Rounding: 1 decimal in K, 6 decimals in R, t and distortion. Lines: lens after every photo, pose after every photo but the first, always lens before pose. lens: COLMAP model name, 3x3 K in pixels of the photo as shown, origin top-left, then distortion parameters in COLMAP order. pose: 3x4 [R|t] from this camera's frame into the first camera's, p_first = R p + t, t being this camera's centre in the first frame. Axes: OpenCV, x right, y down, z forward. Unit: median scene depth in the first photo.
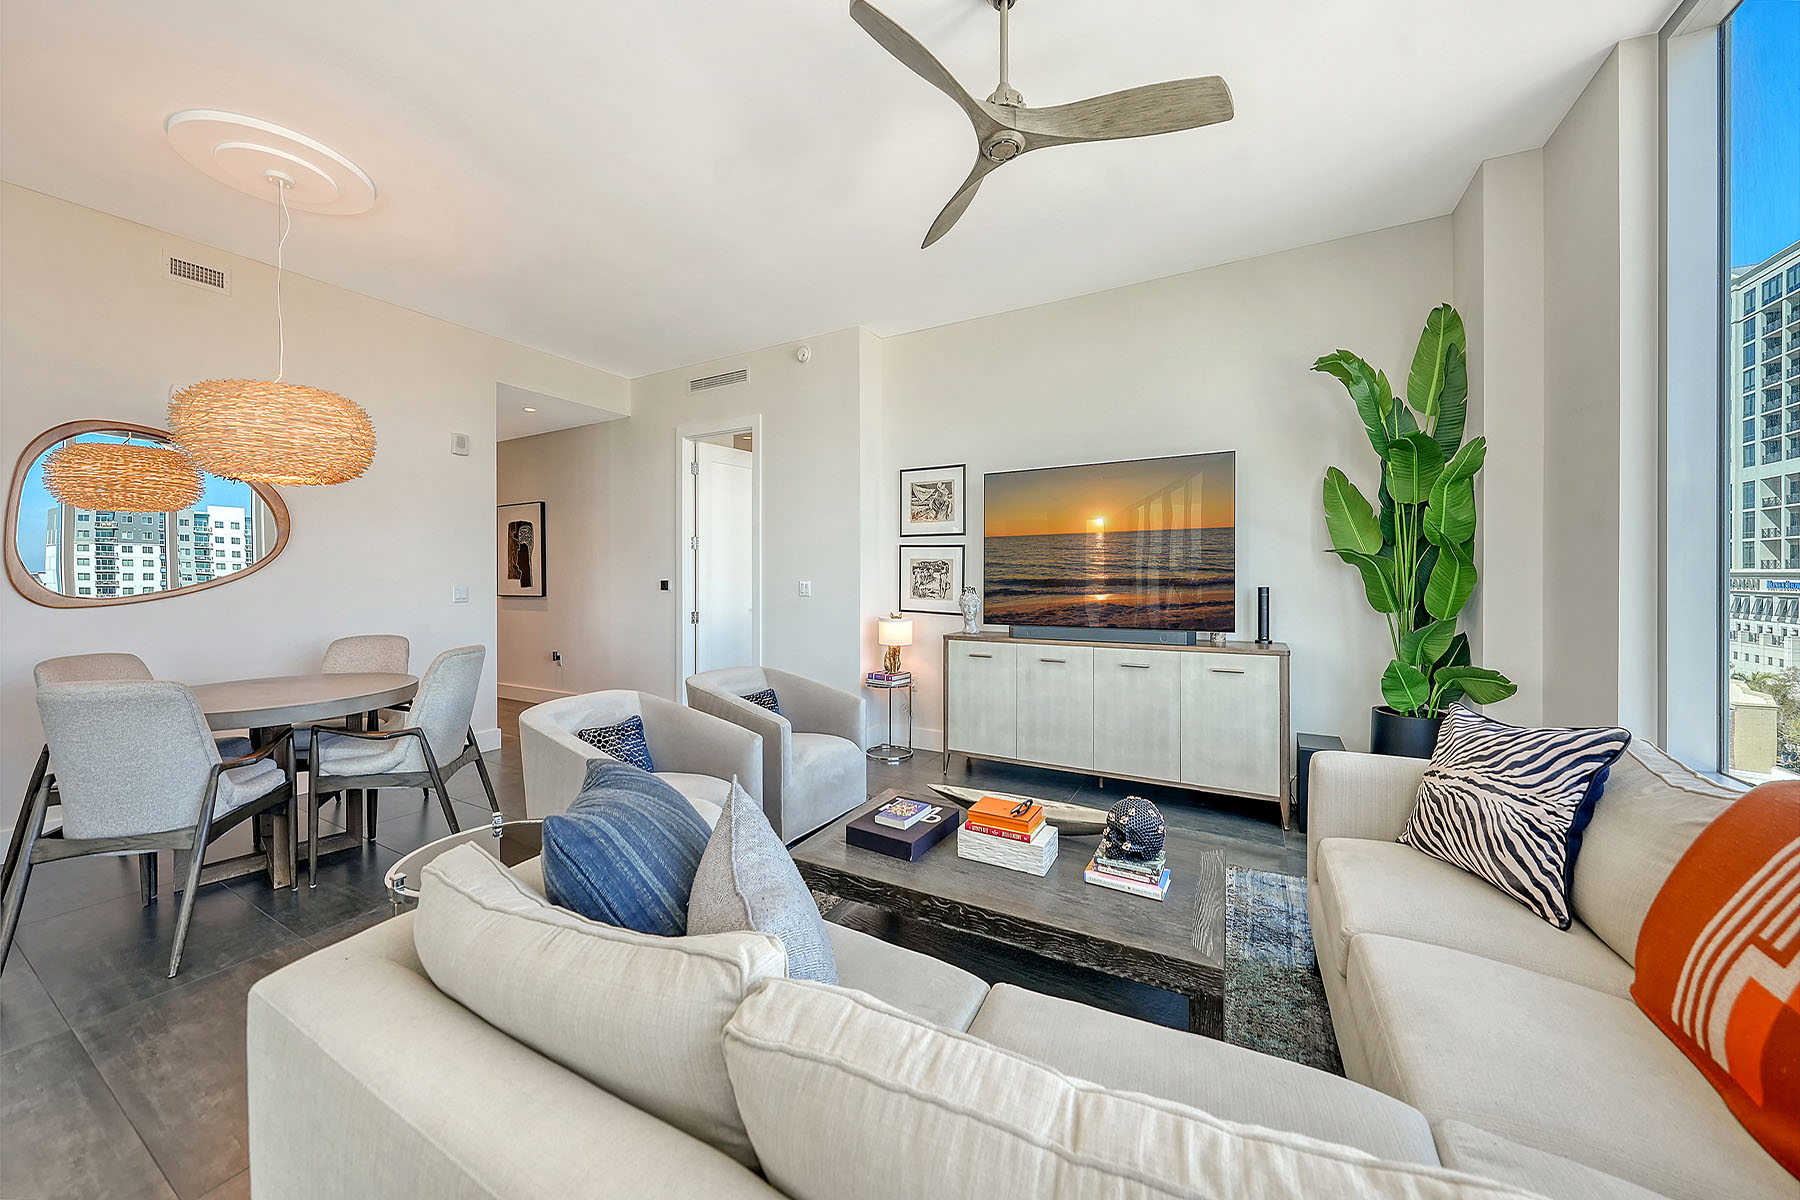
lens RADIAL K [[637.0, 0, 881.2], [0, 637.0, 577.0], [0, 0, 1]] dist [0.001058, 0.000052]
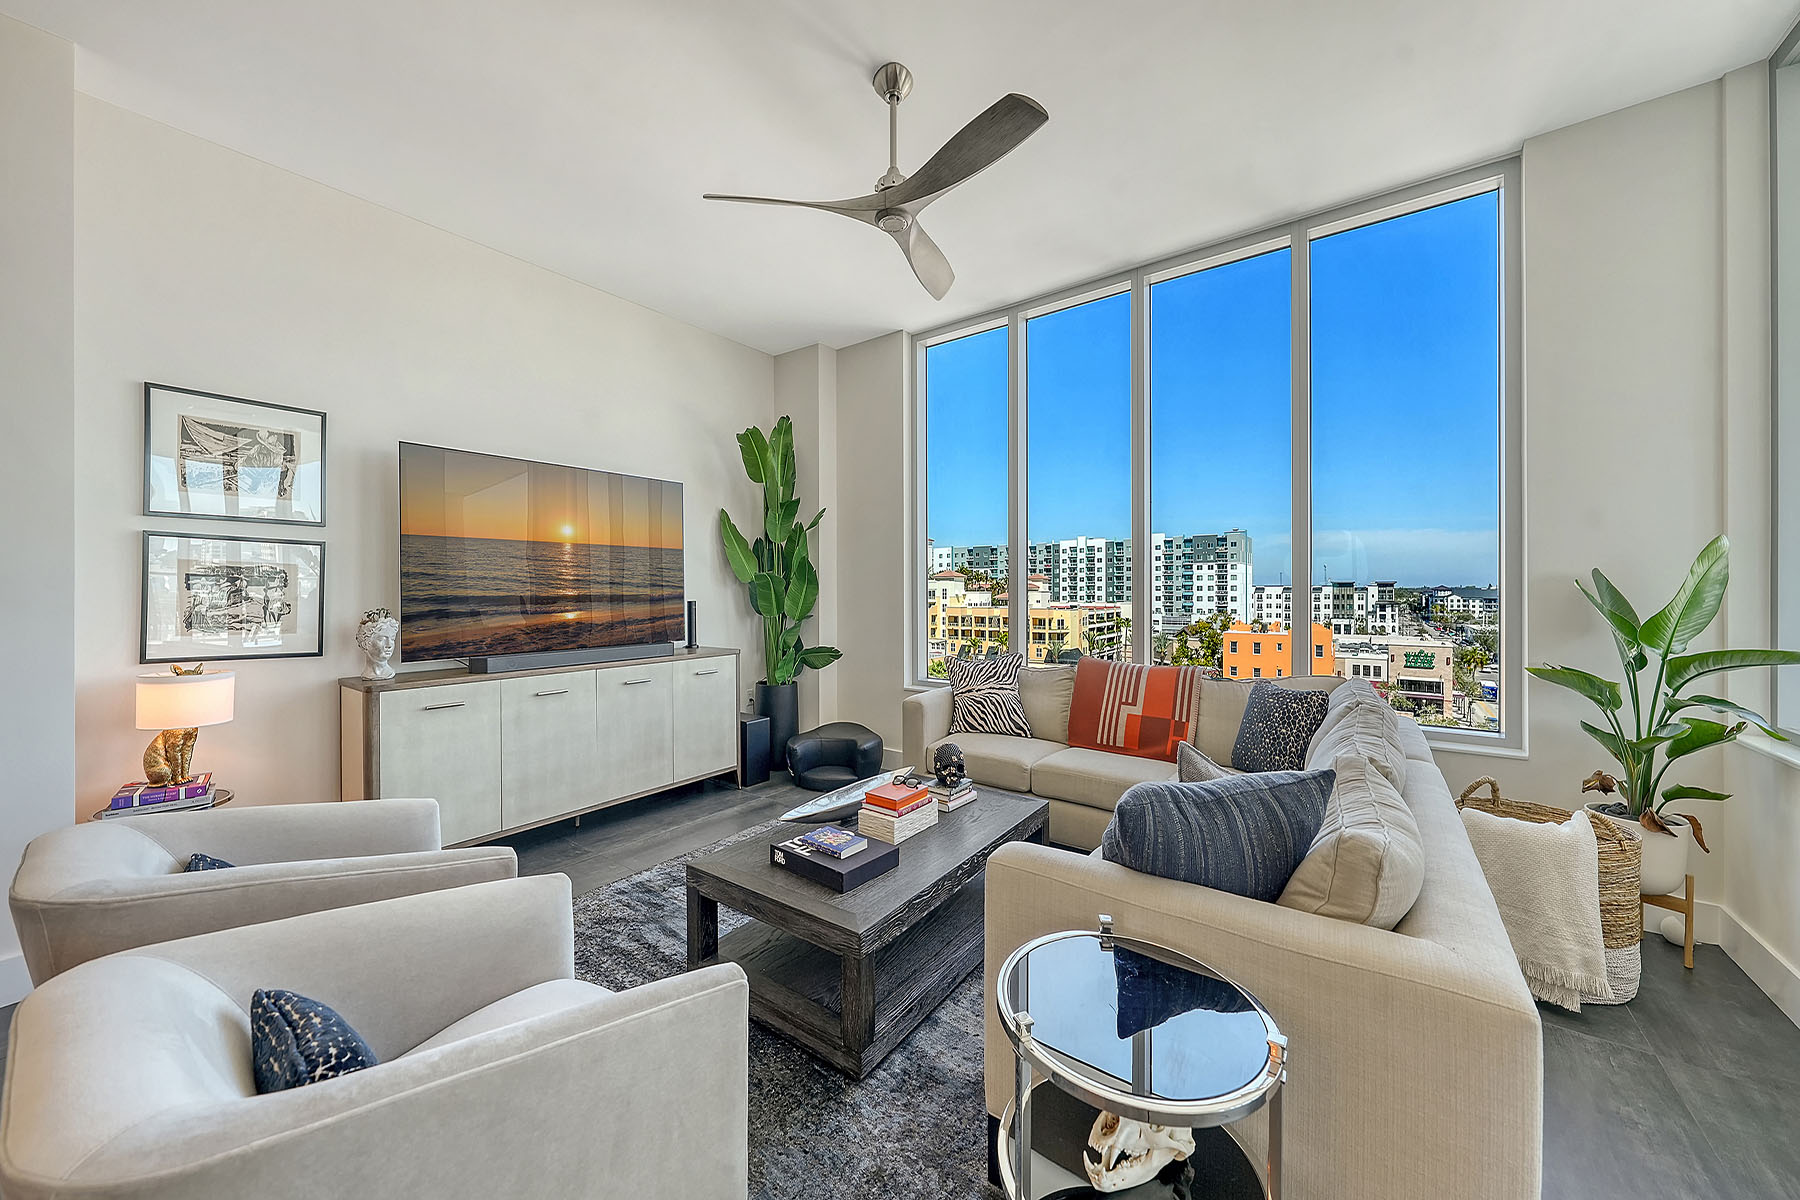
lens RADIAL K [[640.7, 0, 888.5], [0, 640.7, 590.7], [0, 0, 1]] dist [-0.002737, -0.000136]
pose [[0.133198, 0.004074, 0.991081, -0.484987], [0.007052, 0.999962, -0.005058, 0.004749], [-0.991064, 0.007662, 0.133164, 0.431654]]
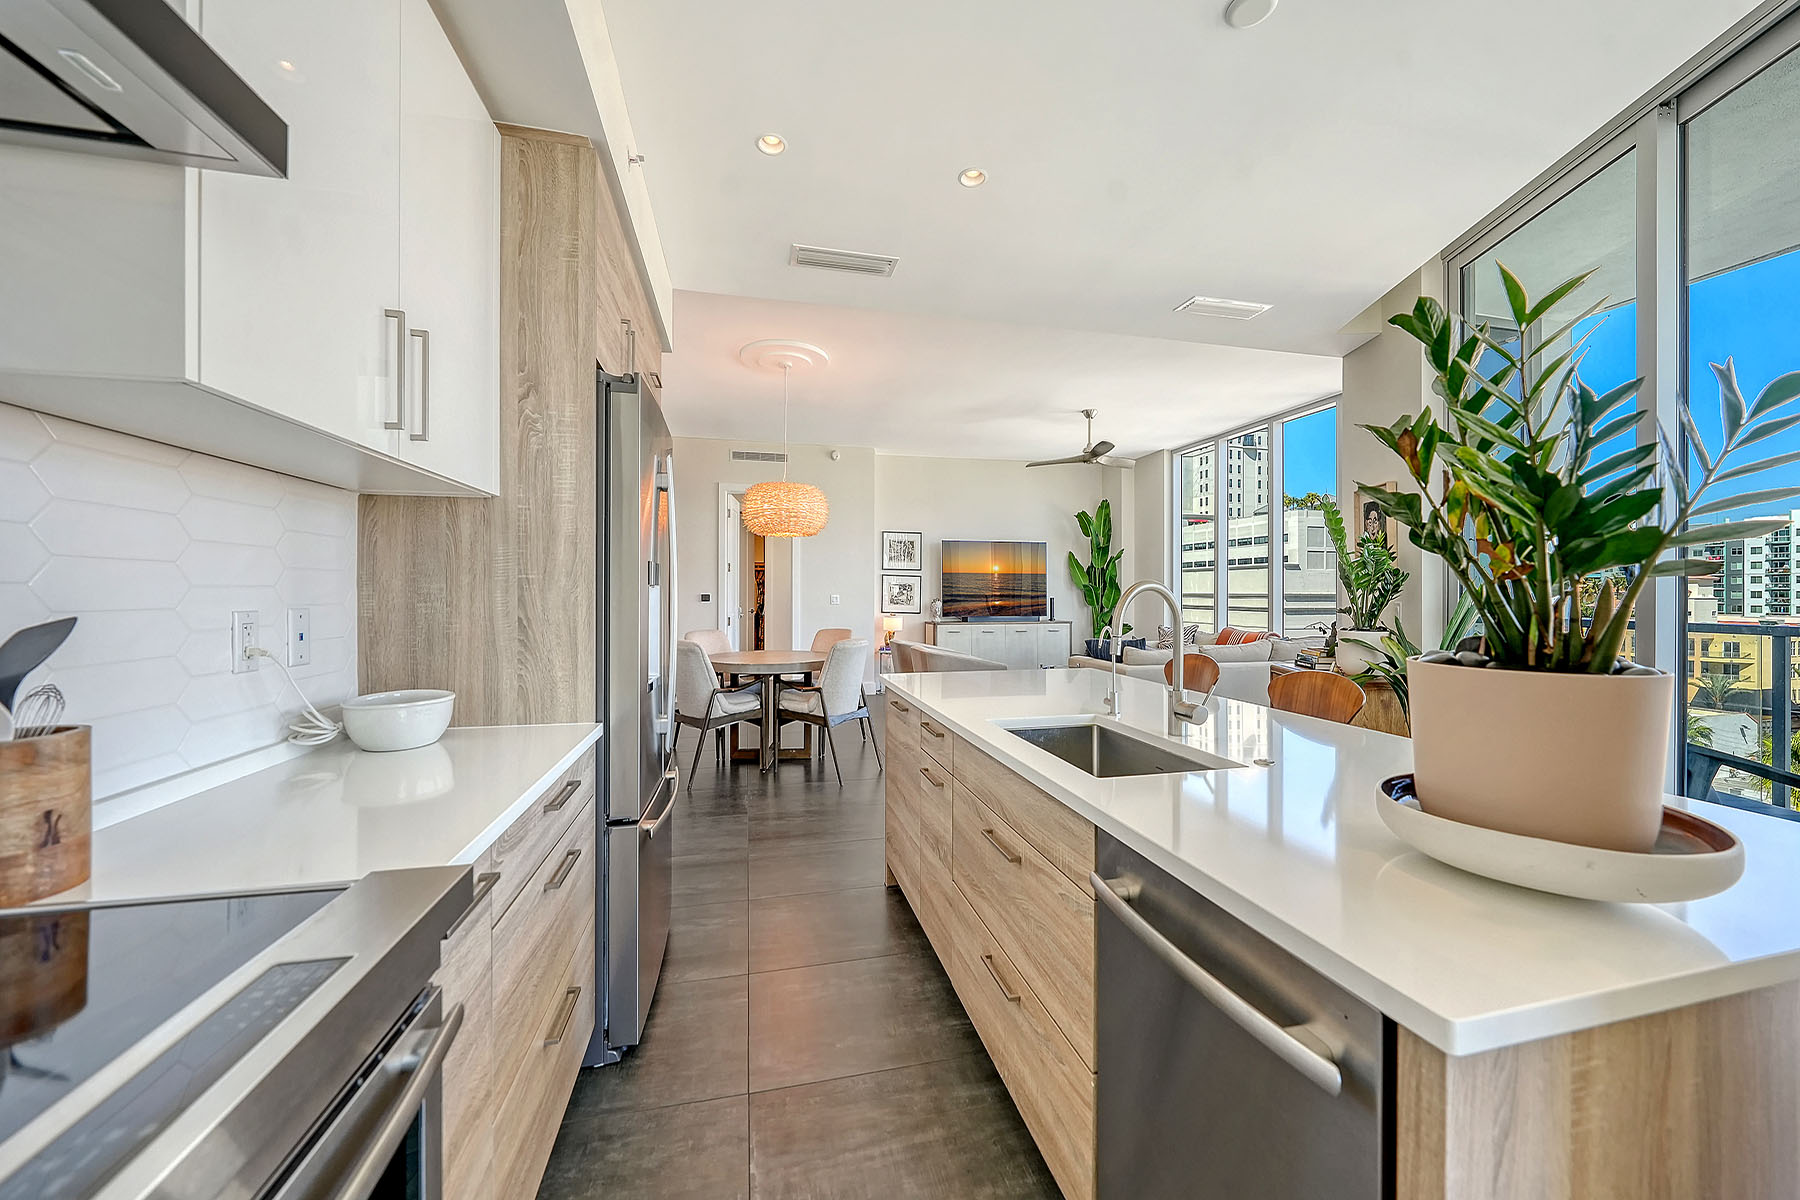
lens RADIAL K [[640.7, 0, 888.5], [0, 640.7, 590.7], [0, 0, 1]] dist [-0.002737, -0.000136]
pose [[0.733707, 0.010467, 0.679385, -1.415759], [-0.003886, 0.999930, -0.011209, 0.016800], [-0.679455, 0.005584, 0.733696, -0.360817]]
